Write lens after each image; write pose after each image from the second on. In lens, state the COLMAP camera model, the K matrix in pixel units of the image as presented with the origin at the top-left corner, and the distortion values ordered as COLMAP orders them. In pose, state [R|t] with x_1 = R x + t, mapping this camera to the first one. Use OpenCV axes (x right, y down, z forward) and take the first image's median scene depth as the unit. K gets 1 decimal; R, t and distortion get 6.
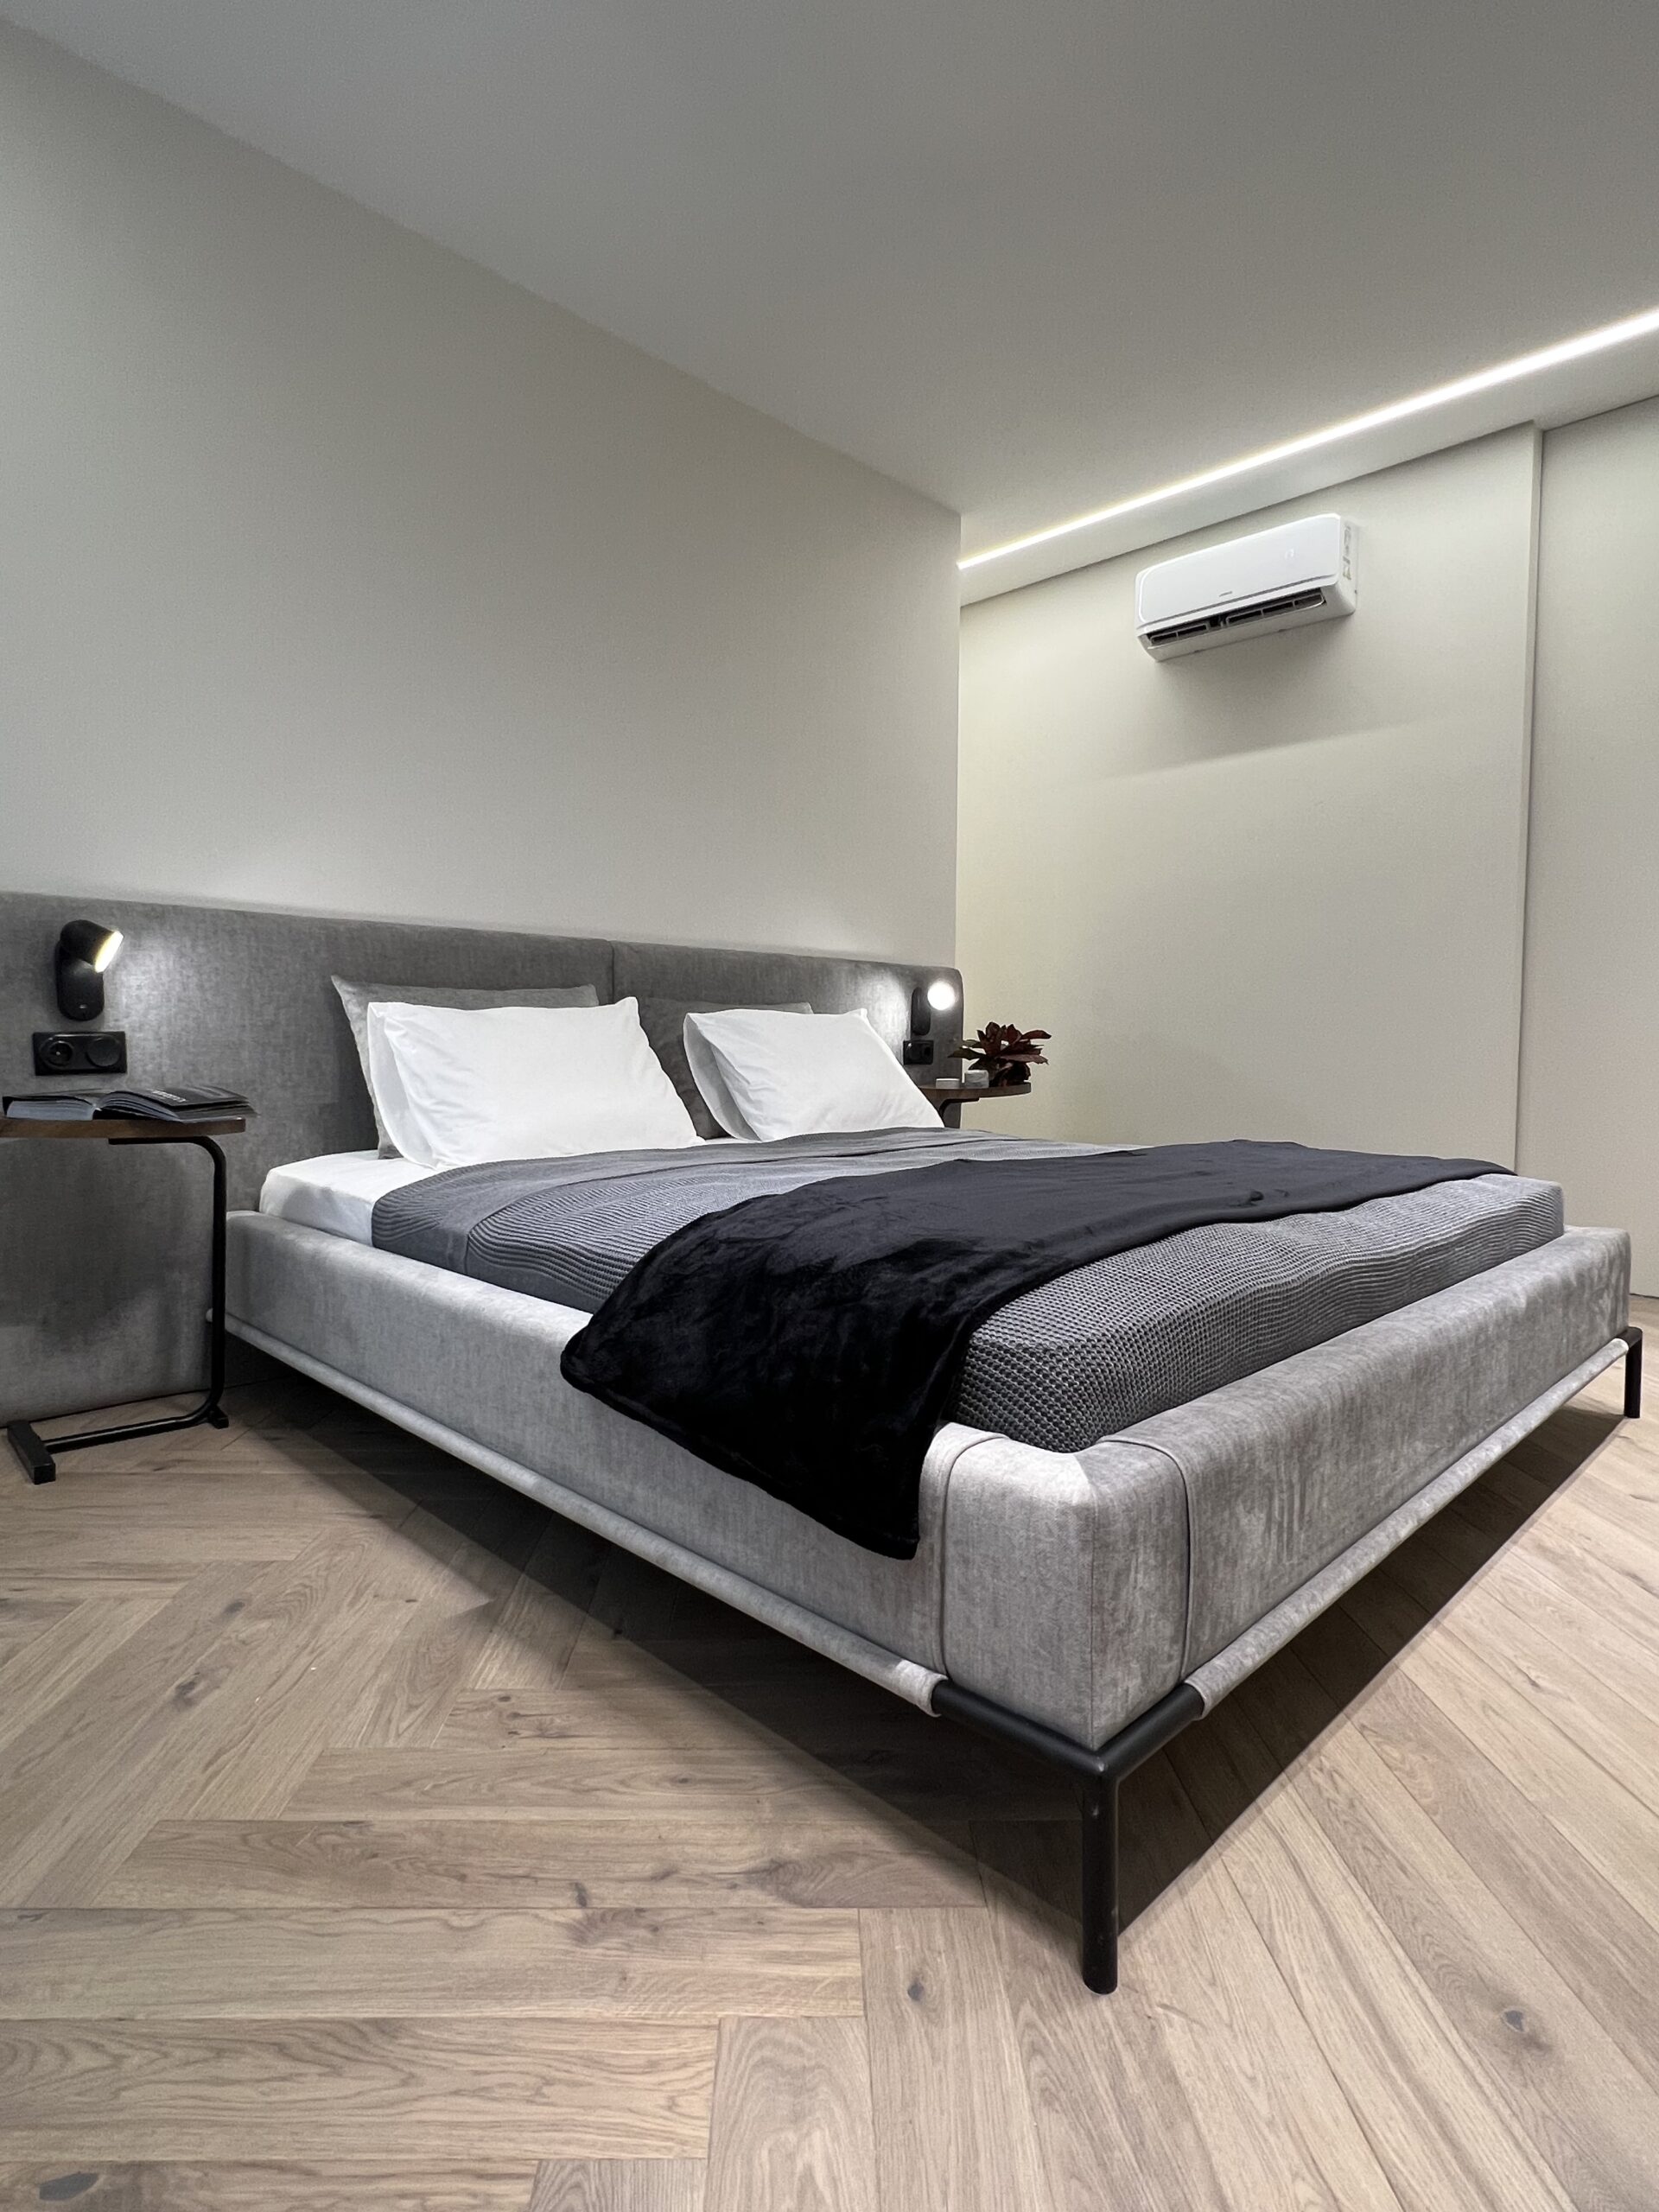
lens RADIAL K [[1150.6, 0, 829.5], [0, 1150.6, 1106.0], [0, 0, 1]] dist [-0.004857, 0.000022]
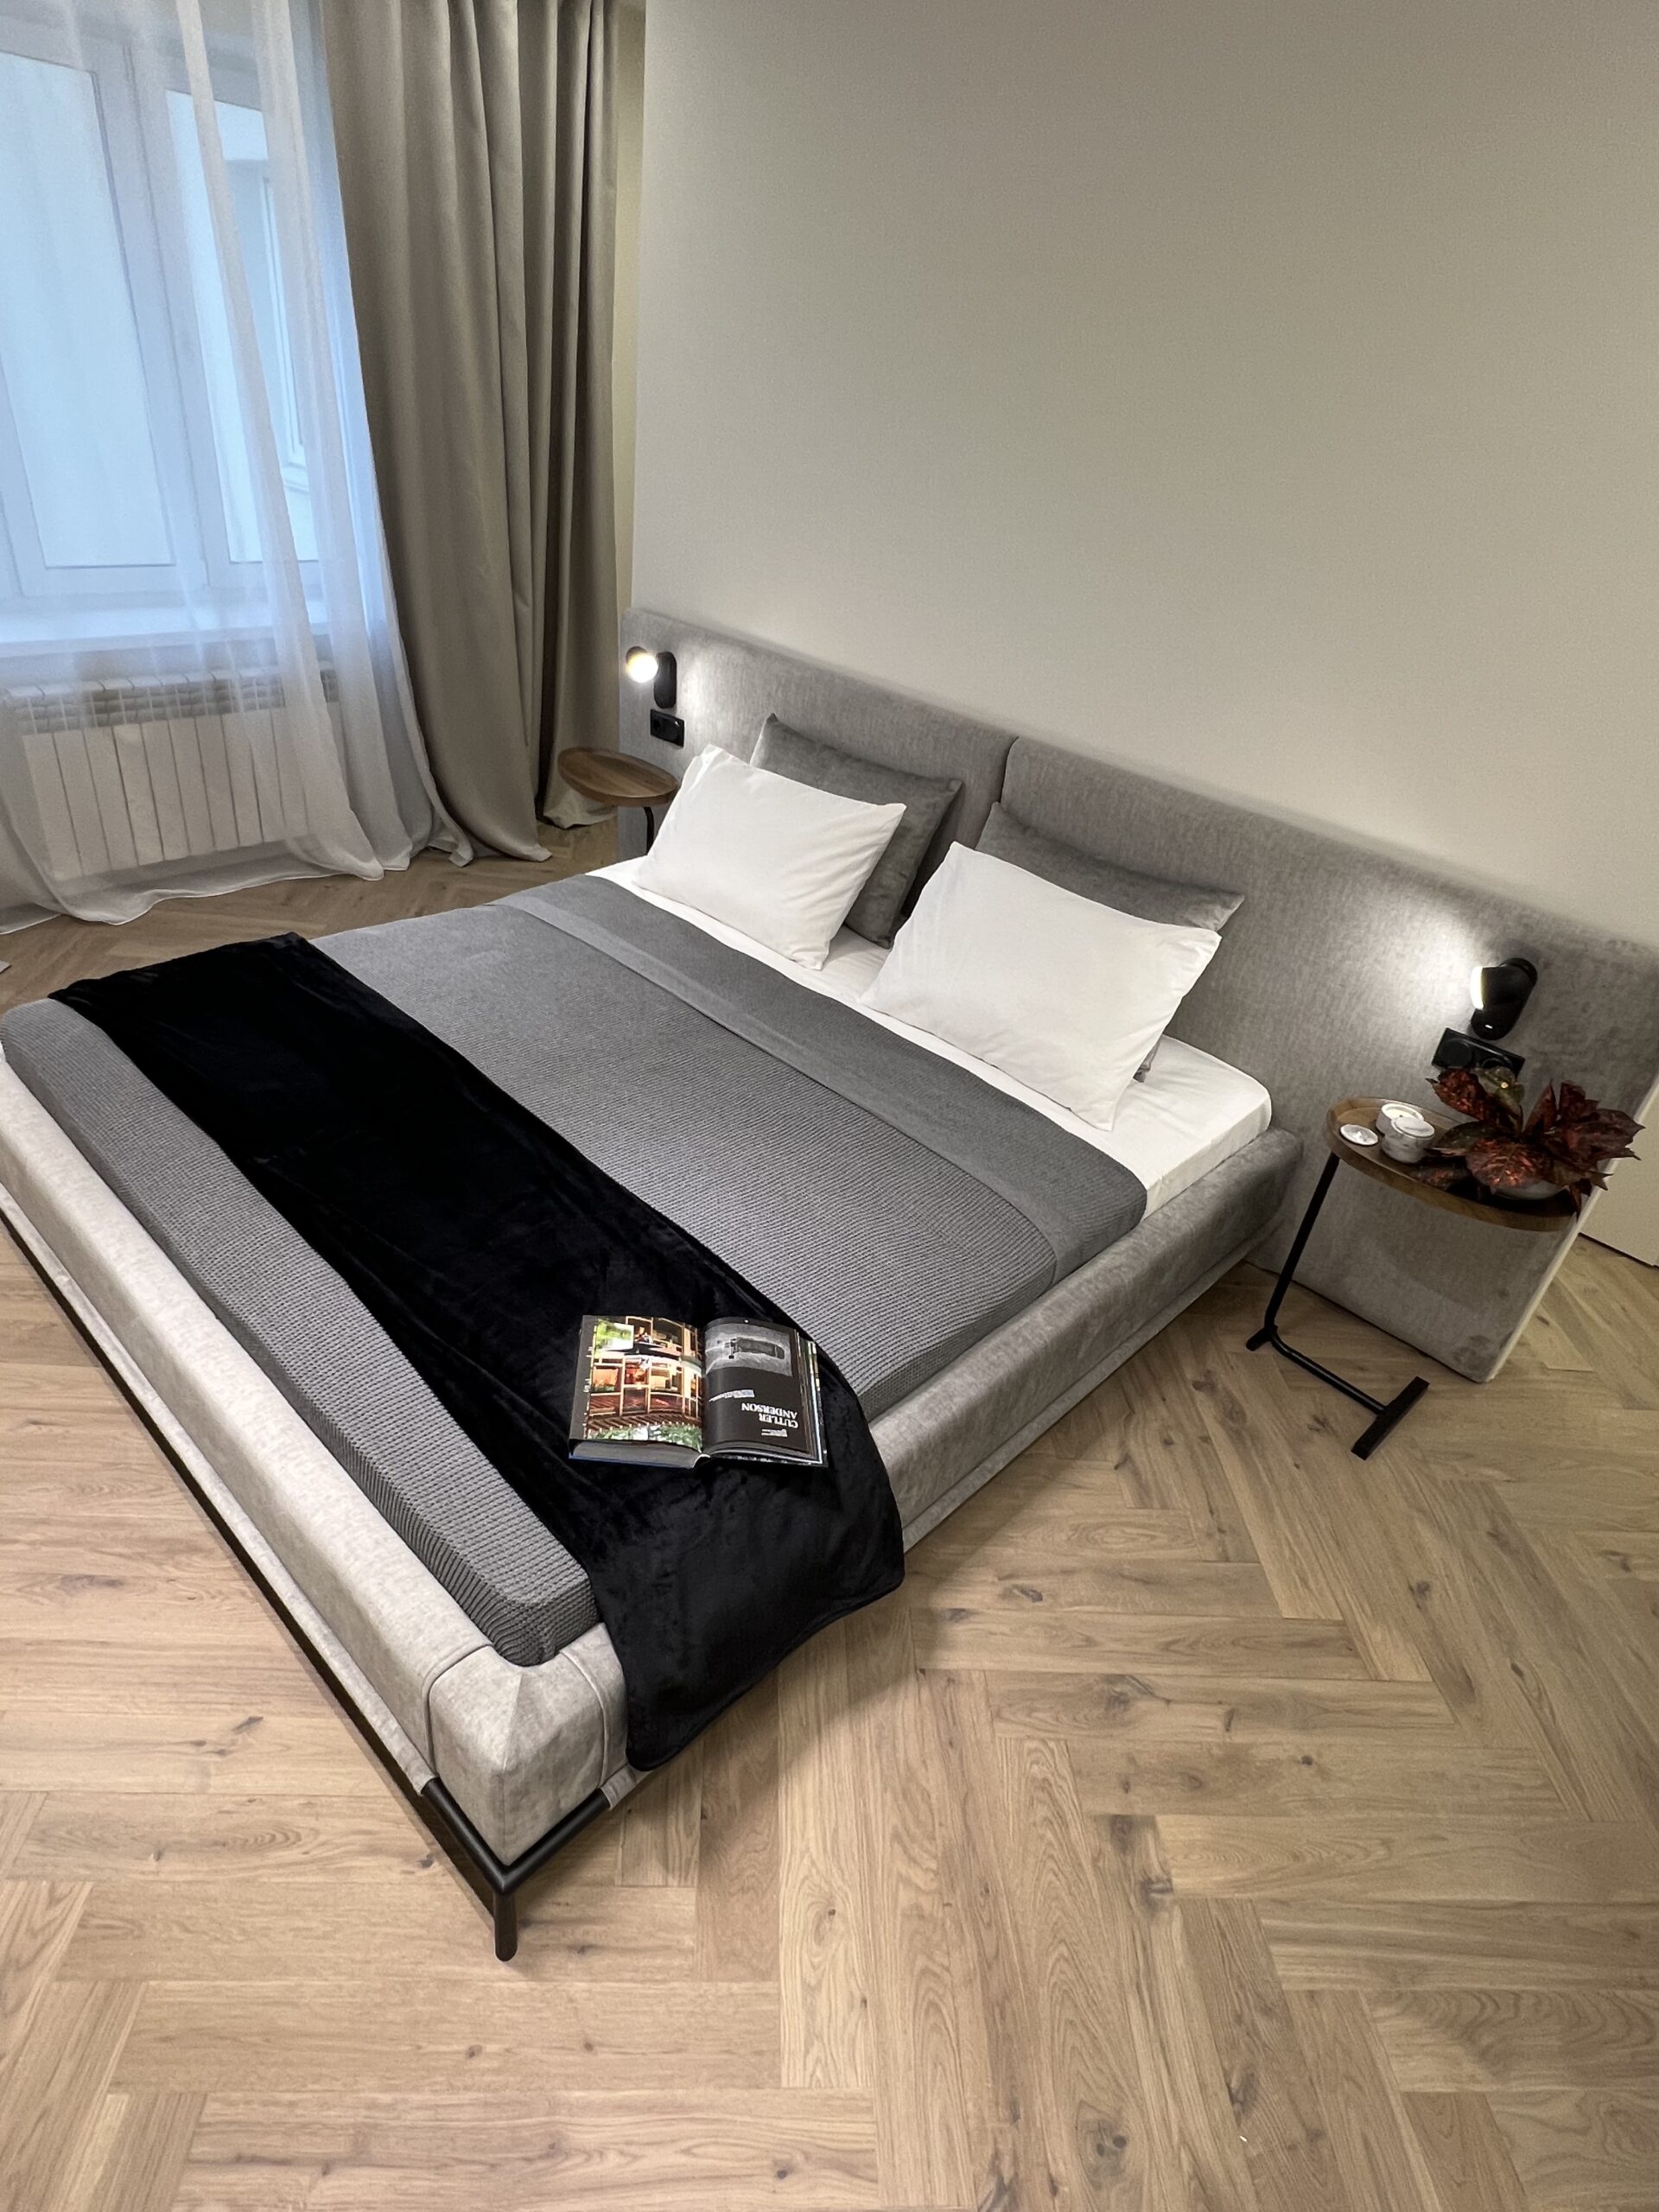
lens RADIAL K [[1197.5, 0, 829.5], [0, 1197.5, 1106.0], [0, 0, 1]] dist [-0.000095, -0.000038]
pose [[0.023819, 0.530064, -0.847623, 1.031481], [-0.169072, 0.837786, 0.519162, -0.494919], [0.985316, 0.130944, 0.109575, 1.059830]]
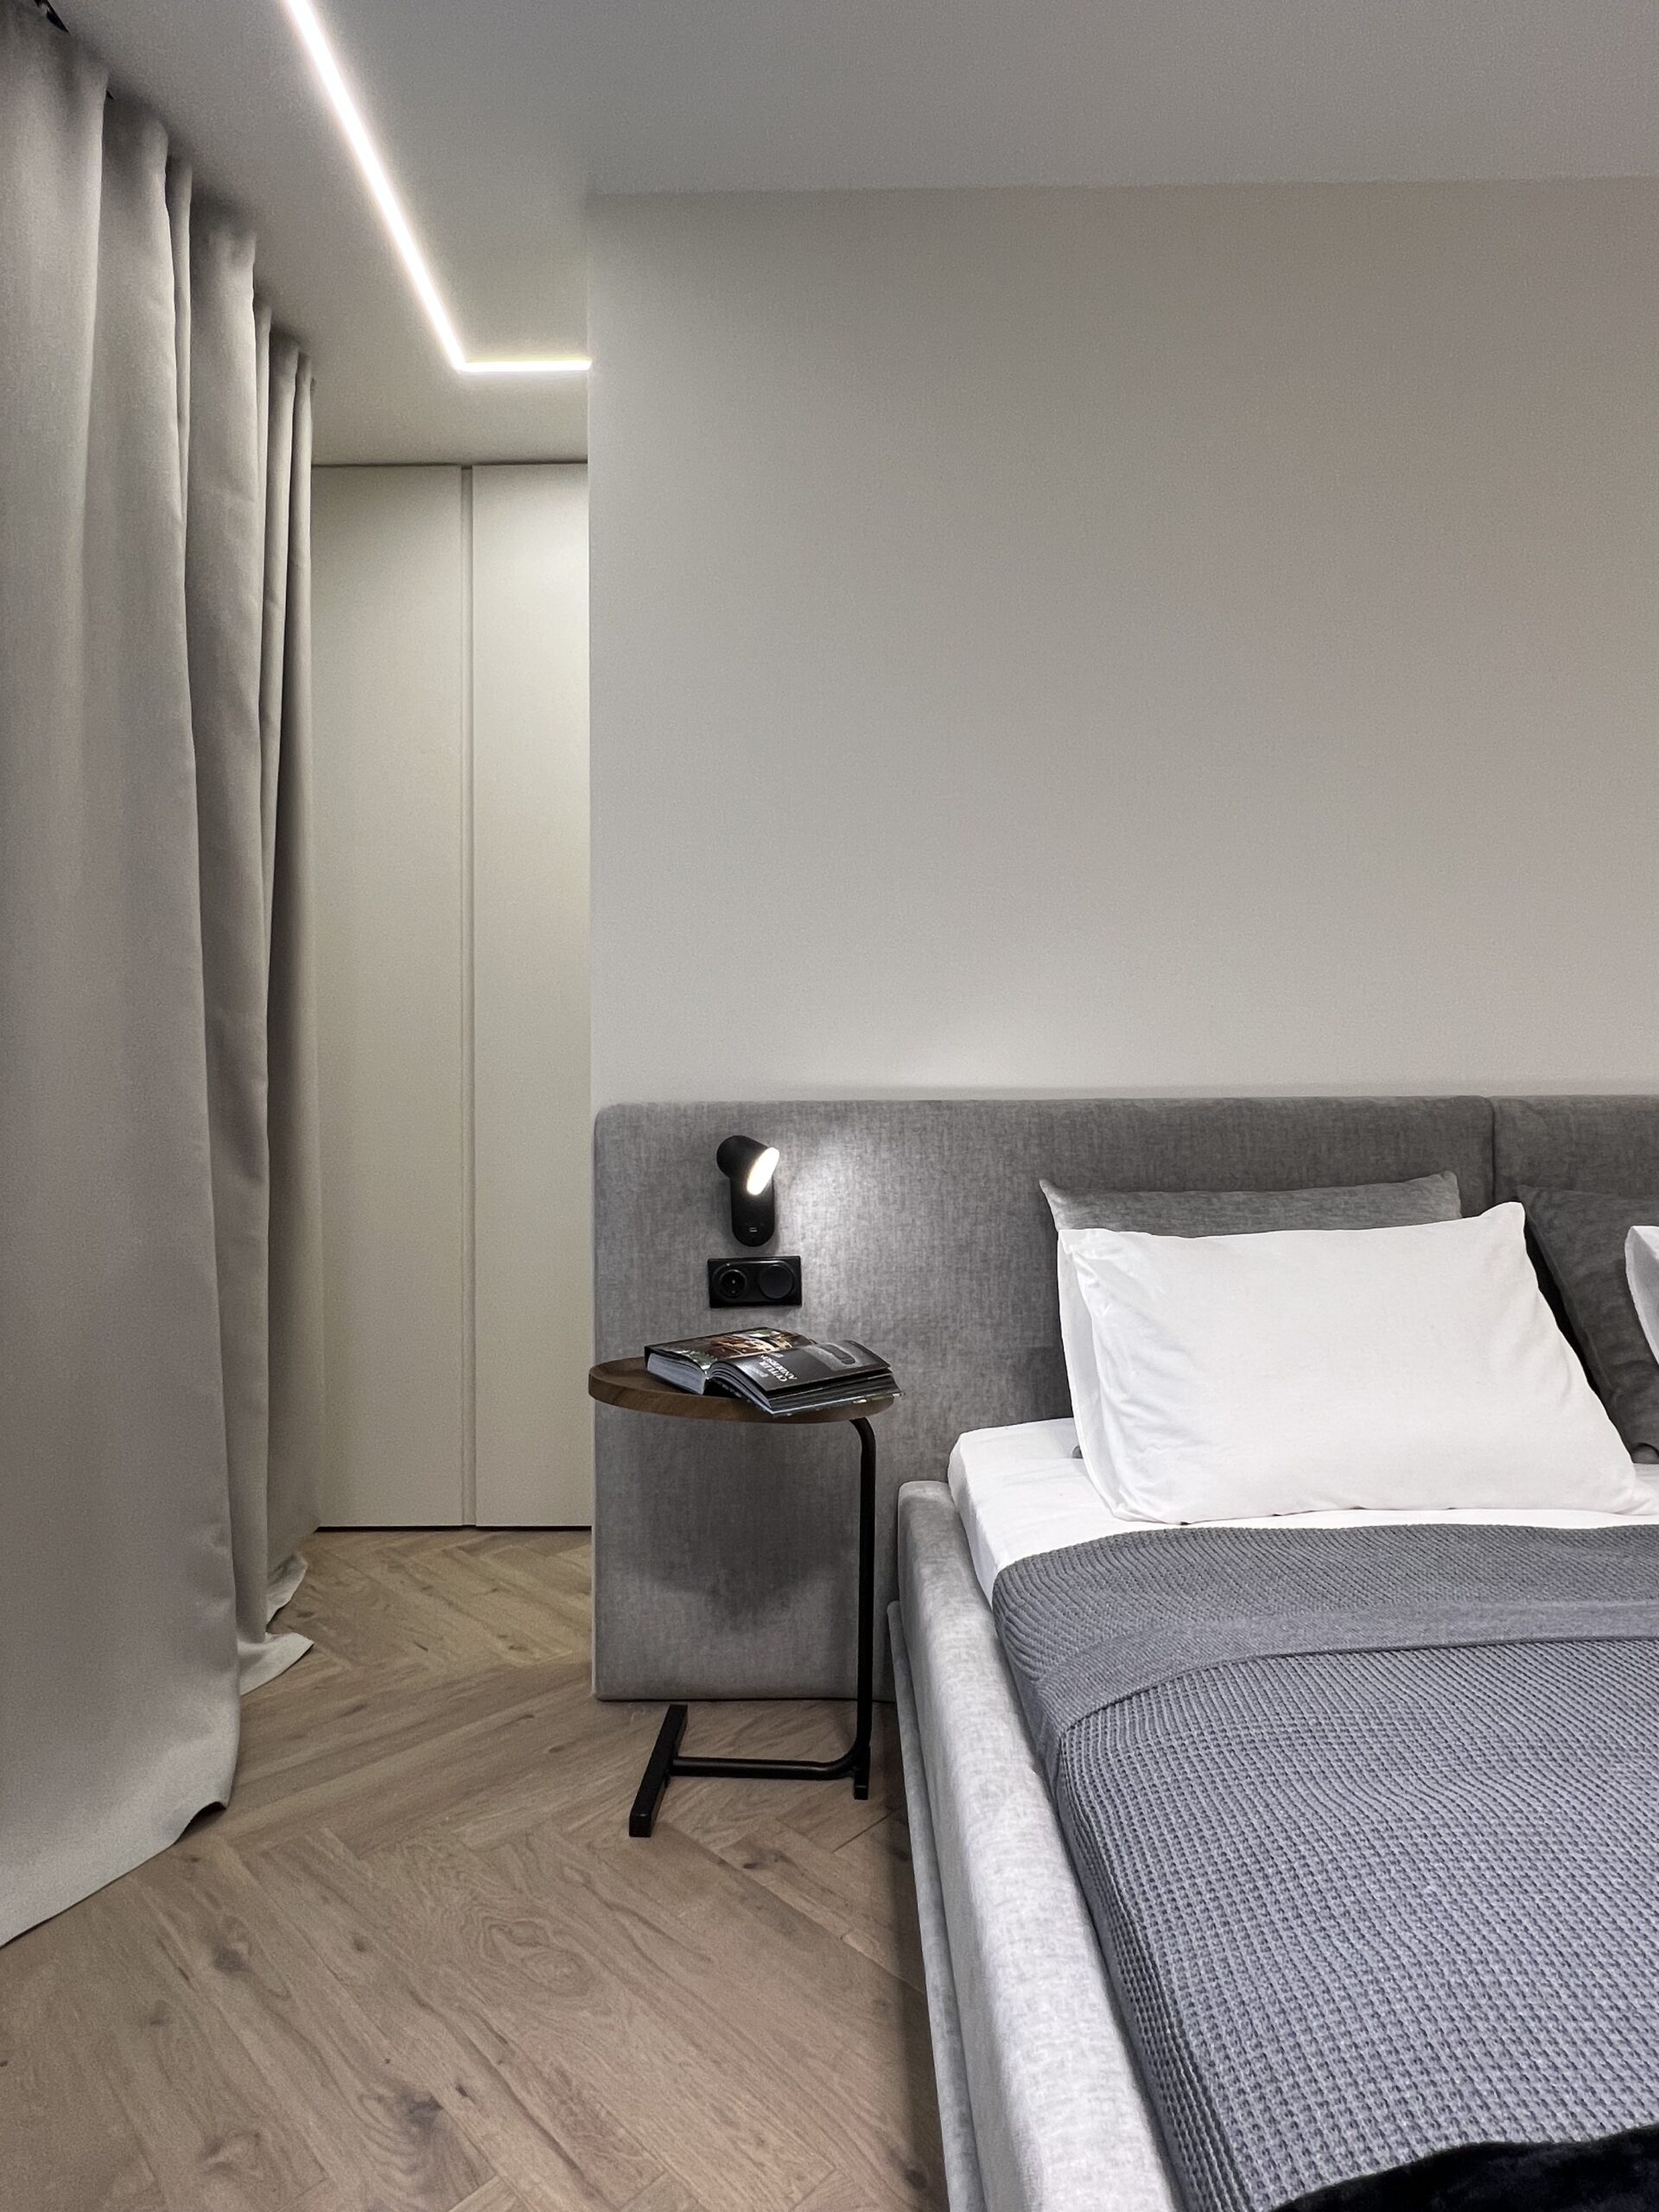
lens RADIAL K [[1150.6, 0, 829.5], [0, 1150.6, 1106.0], [0, 0, 1]] dist [-0.004857, 0.000022]
pose [[0.701344, -0.023589, -0.712433, 0.005143], [-0.029243, 0.997659, -0.061821, -0.120513], [0.712223, 0.064191, 0.699012, 0.408633]]
